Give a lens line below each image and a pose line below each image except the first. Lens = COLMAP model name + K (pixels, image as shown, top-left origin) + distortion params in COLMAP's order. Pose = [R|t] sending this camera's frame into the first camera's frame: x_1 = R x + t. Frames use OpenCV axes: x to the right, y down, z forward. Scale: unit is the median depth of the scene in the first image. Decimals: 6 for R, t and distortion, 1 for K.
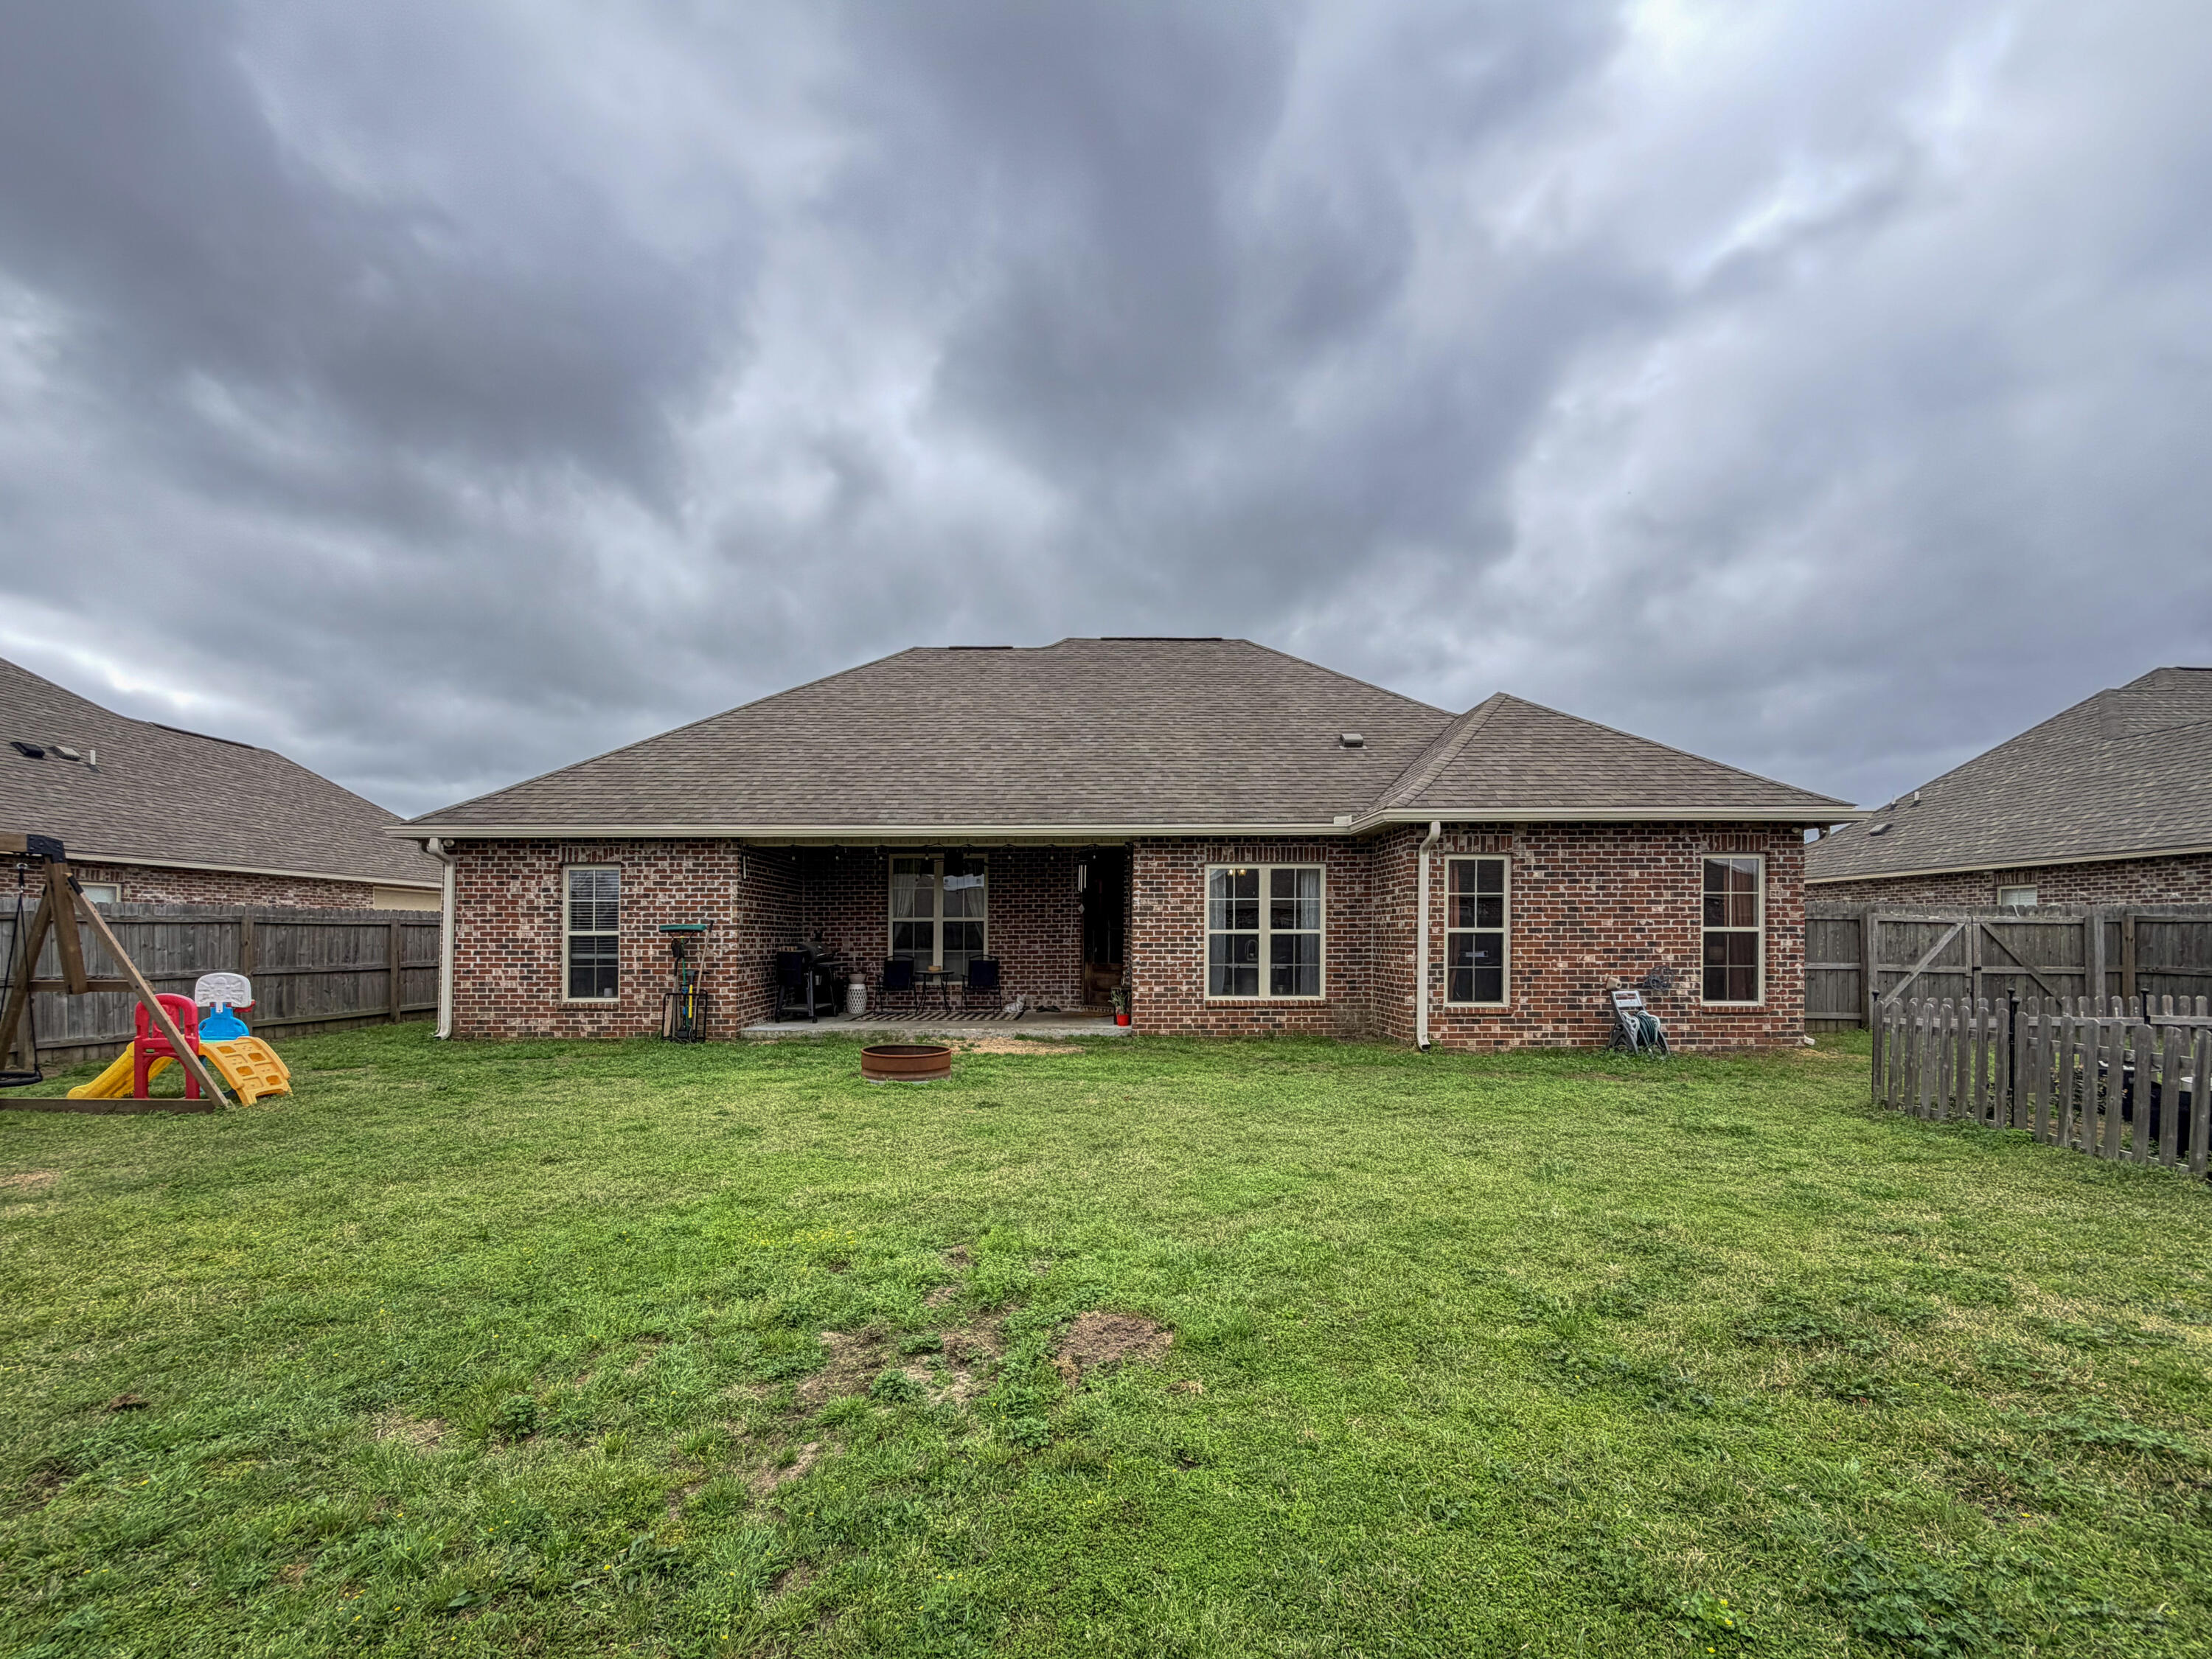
lens RADIAL K [[877.4, 0, 1063.6], [0, 877.4, 833.6], [0, 0, 1]] dist [0.000863, 0.000139]
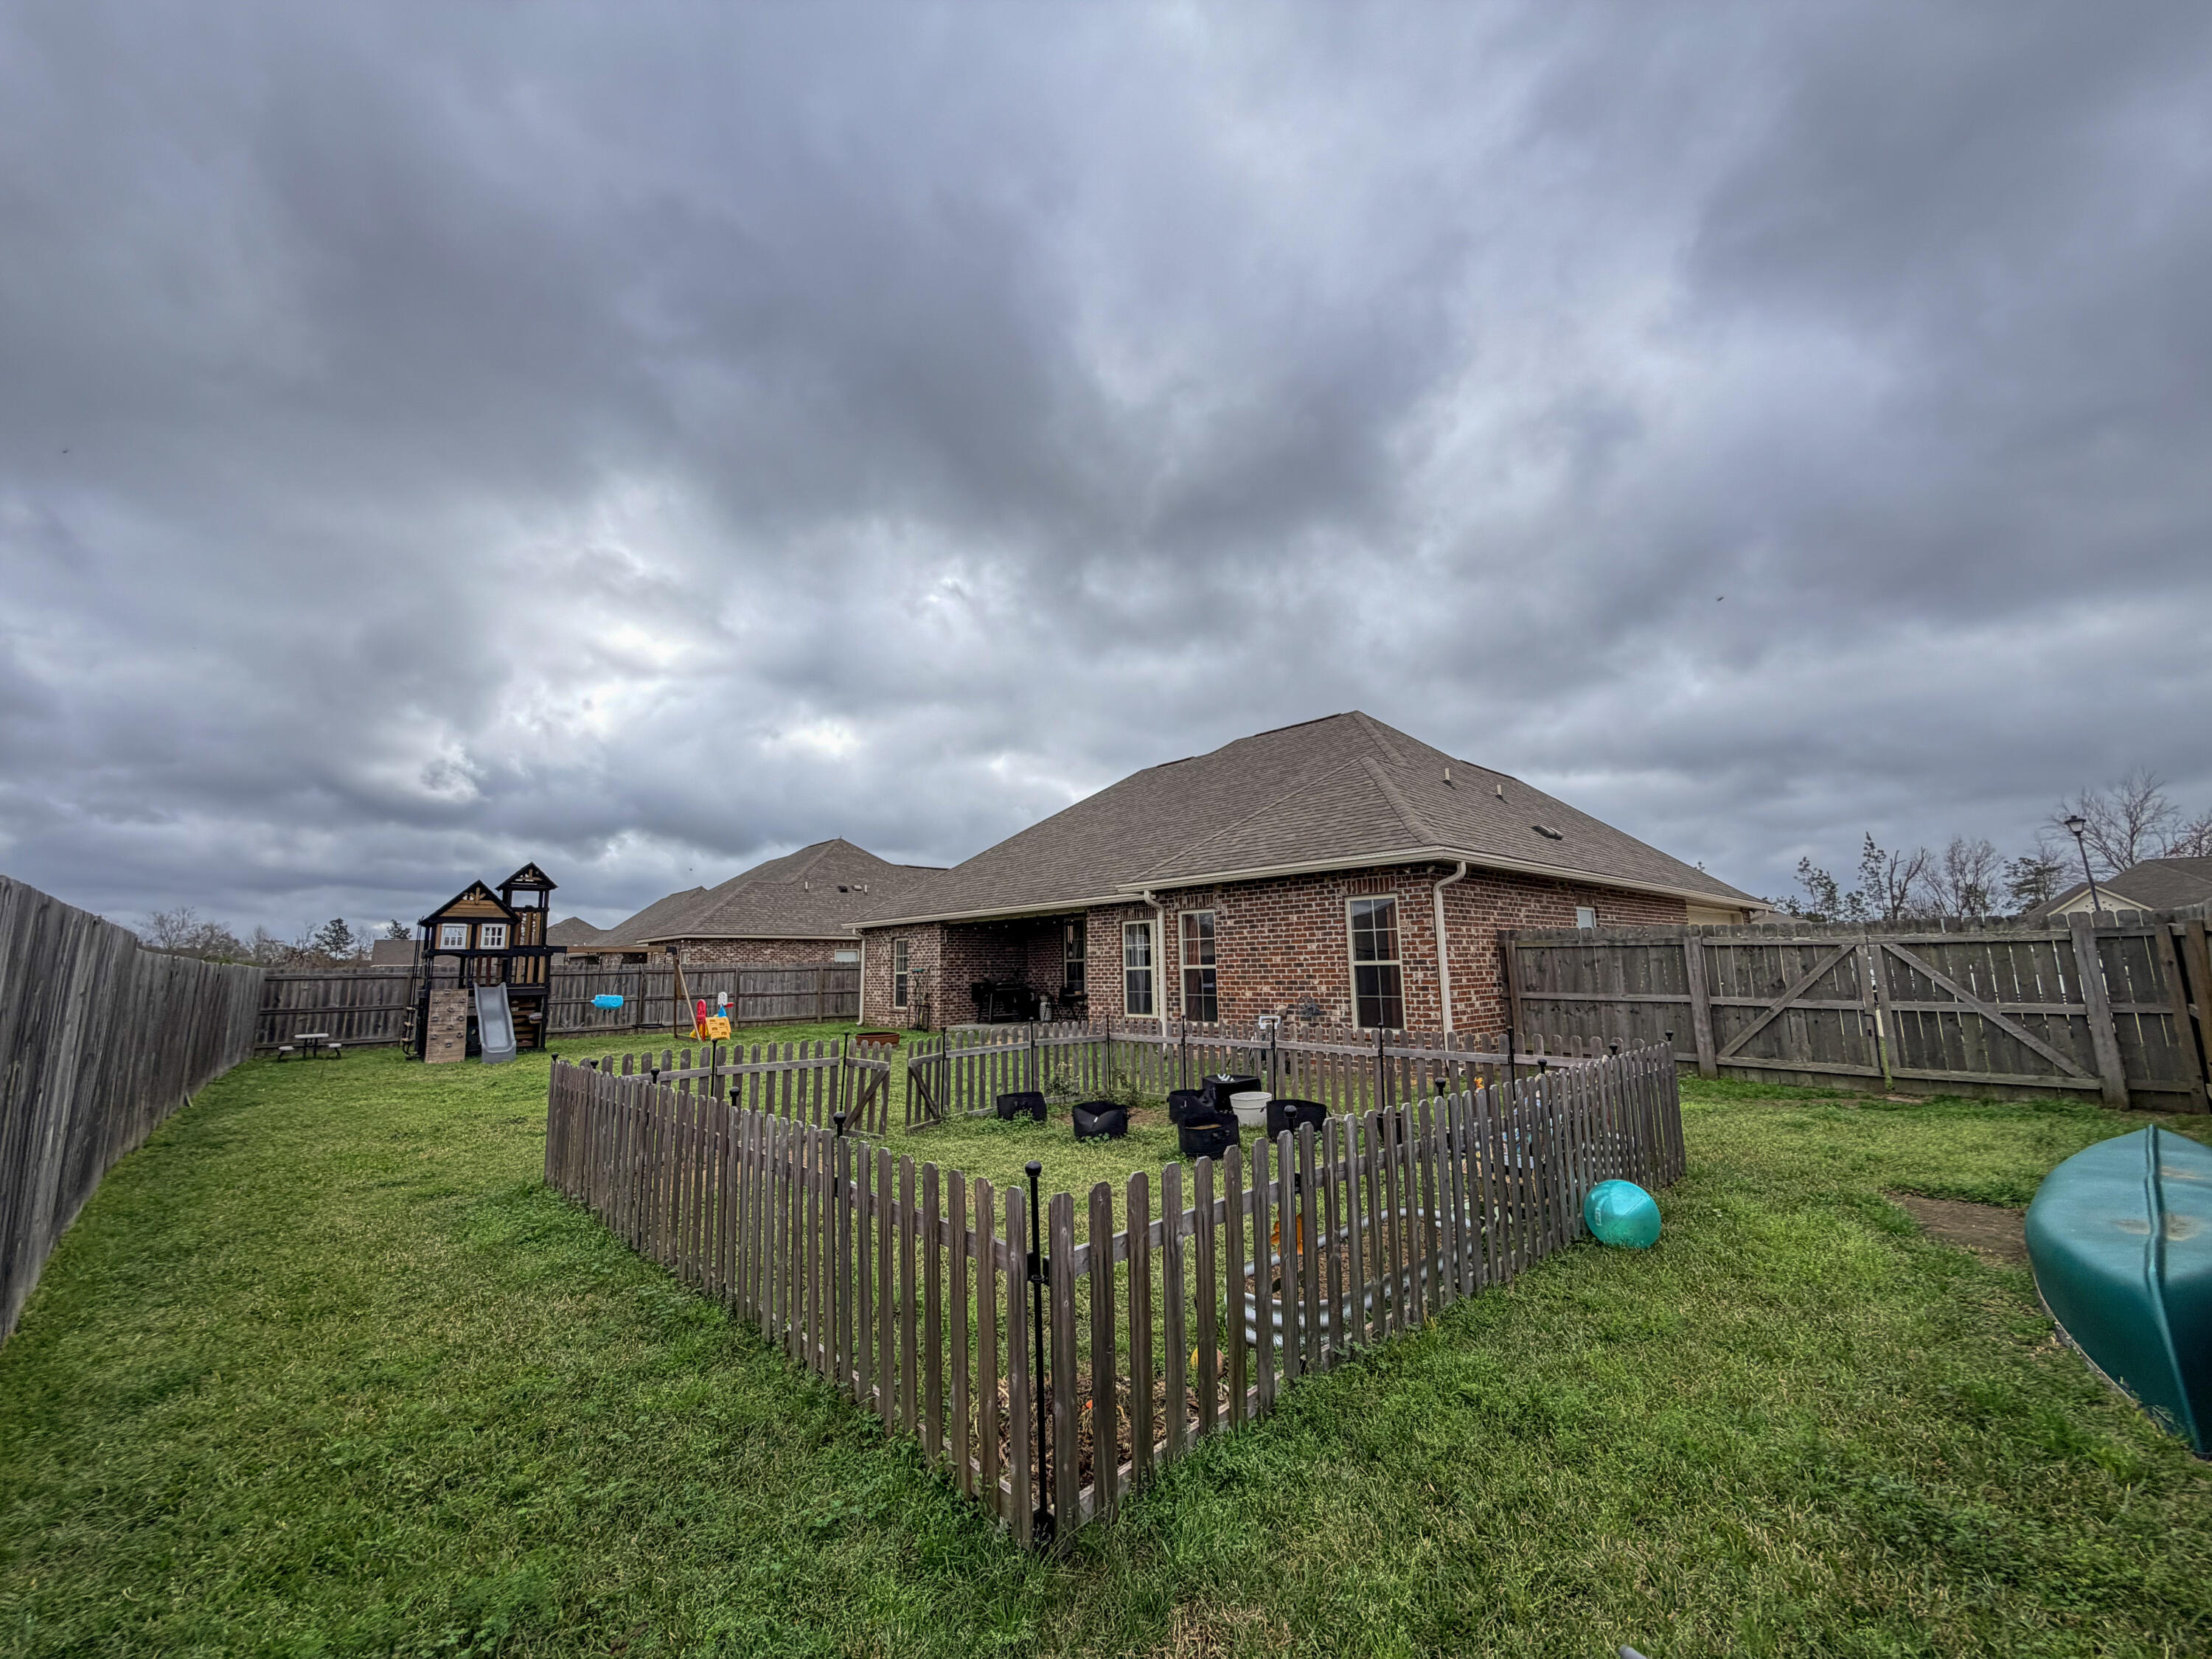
lens RADIAL K [[877.4, 0, 1063.6], [0, 877.4, 833.6], [0, 0, 1]] dist [0.000863, 0.000139]
pose [[0.660857, -0.125812, -0.739891, 1.156194], [0.106791, 0.991581, -0.073226, -0.012534], [0.742875, -0.030622, 0.668729, -0.028441]]
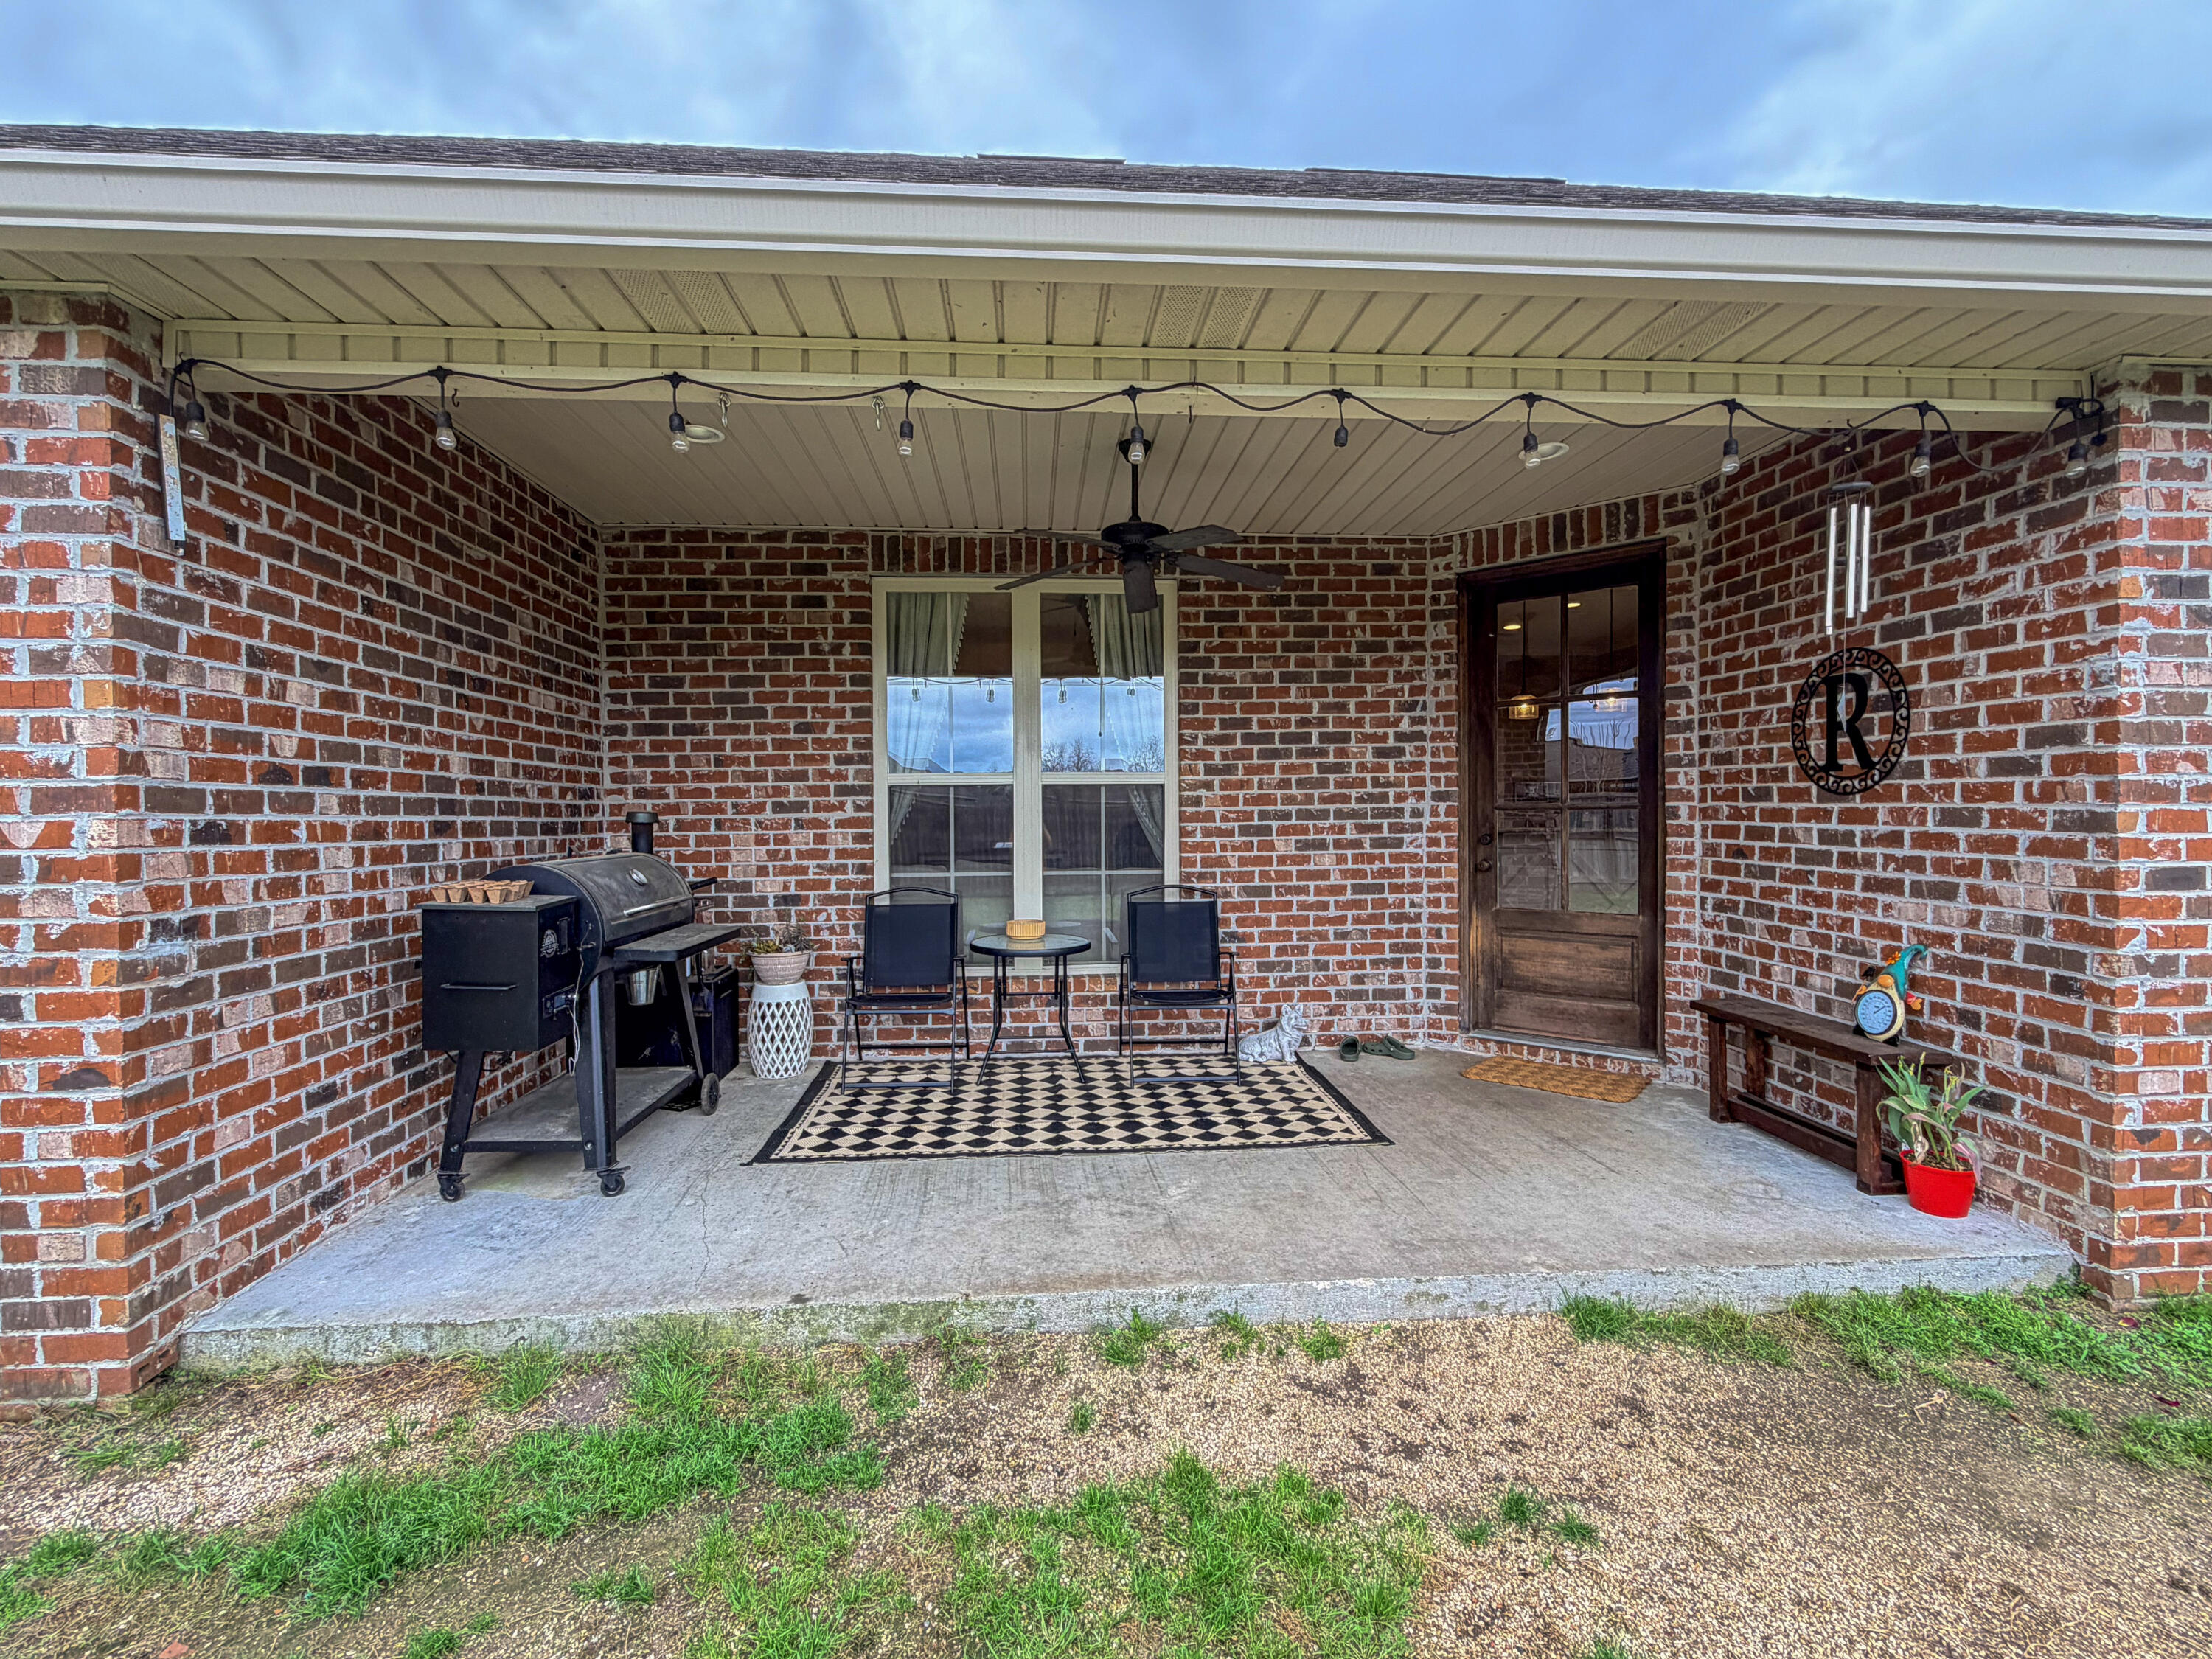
lens RADIAL K [[1117.1, 0, 1105.7], [0, 1117.1, 787.1], [0, 0, 1]] dist [0.000526, 0.000098]
pose [[0.997881, -0.001589, 0.065040, -0.176807], [-0.004153, 0.996107, 0.088056, 0.080541], [-0.064926, -0.088139, 0.993990, 0.730493]]
